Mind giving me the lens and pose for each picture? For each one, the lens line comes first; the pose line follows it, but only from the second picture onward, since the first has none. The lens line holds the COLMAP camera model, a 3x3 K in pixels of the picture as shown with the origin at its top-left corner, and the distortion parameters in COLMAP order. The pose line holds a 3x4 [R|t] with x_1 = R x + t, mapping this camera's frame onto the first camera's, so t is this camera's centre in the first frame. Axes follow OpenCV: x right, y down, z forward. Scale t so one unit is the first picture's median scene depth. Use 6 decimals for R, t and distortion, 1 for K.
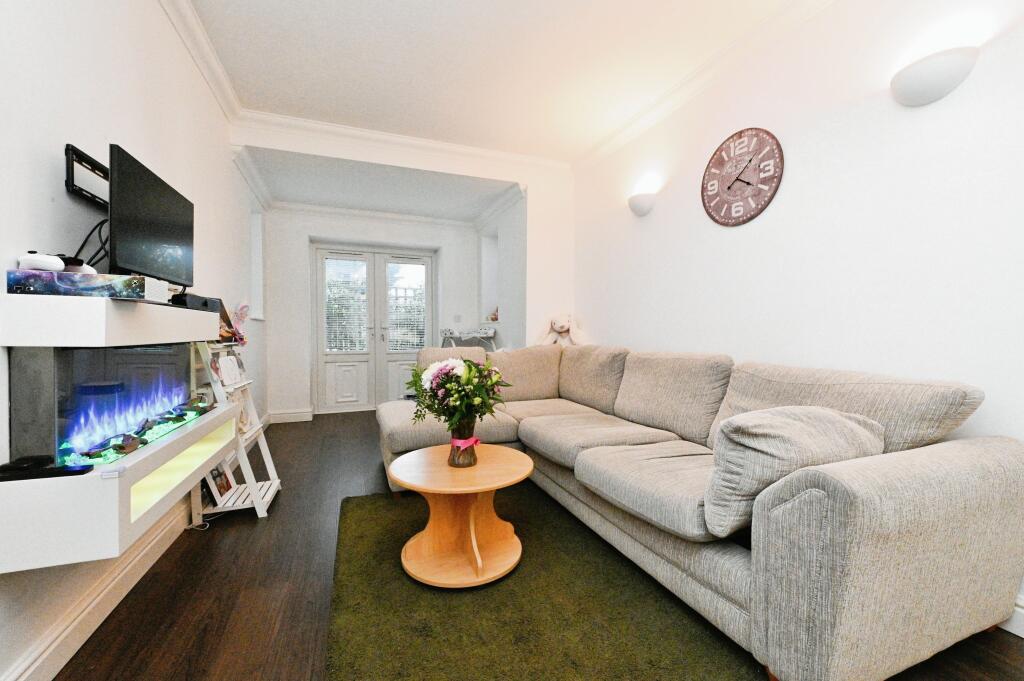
lens RADIAL K [[414.6, 0, 509.6], [0, 414.6, 342.3], [0, 0, 1]] dist [-0.000431, -0.000187]
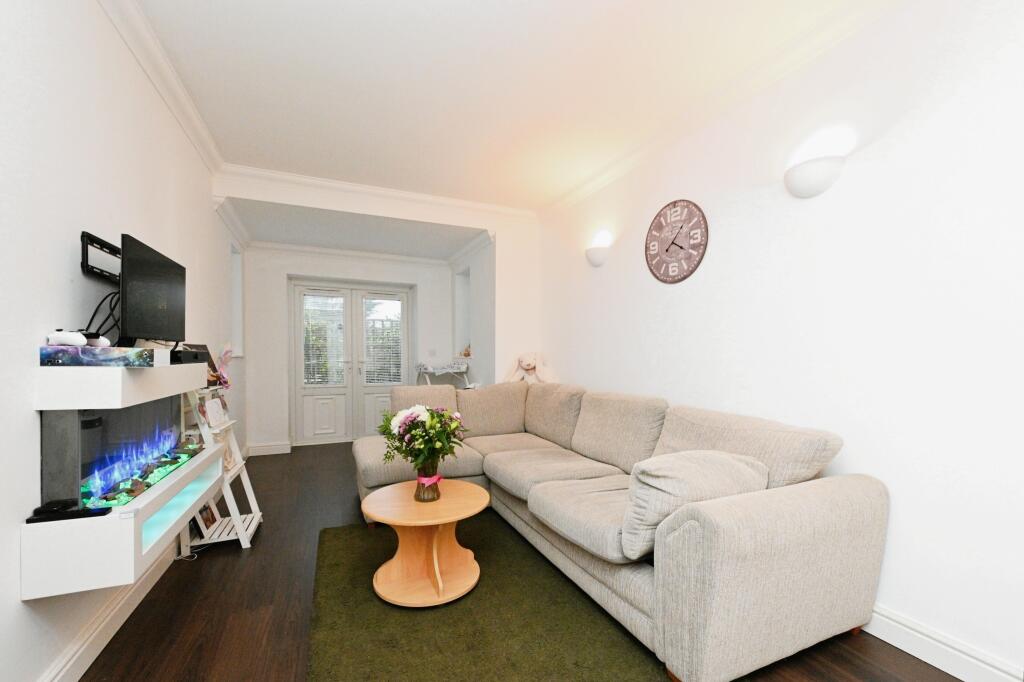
lens RADIAL K [[420.4, 0, 502.4], [0, 420.4, 363.5], [0, 0, 1]] dist [0.000587, -0.000002]
pose [[0.999647, -0.002385, 0.026465, 0.062104], [0.002523, 0.999983, -0.005182, -0.069998], [-0.026452, 0.005247, 0.999636, -0.159087]]
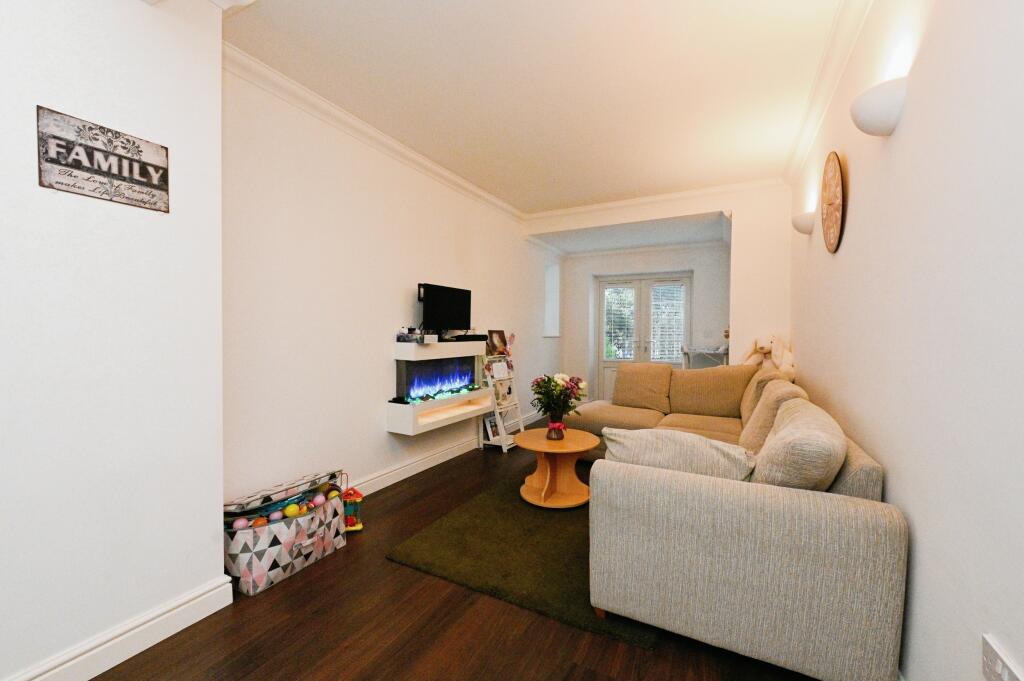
lens RADIAL K [[414.6, 0, 513.1], [0, 414.6, 343.7], [0, 0, 1]] dist [-0.000431, -0.000187]
pose [[0.643423, 0.018877, -0.765278, 1.021586], [-0.019600, 0.999774, 0.008182, -0.090016], [0.765259, 0.009735, 0.643648, -0.189218]]
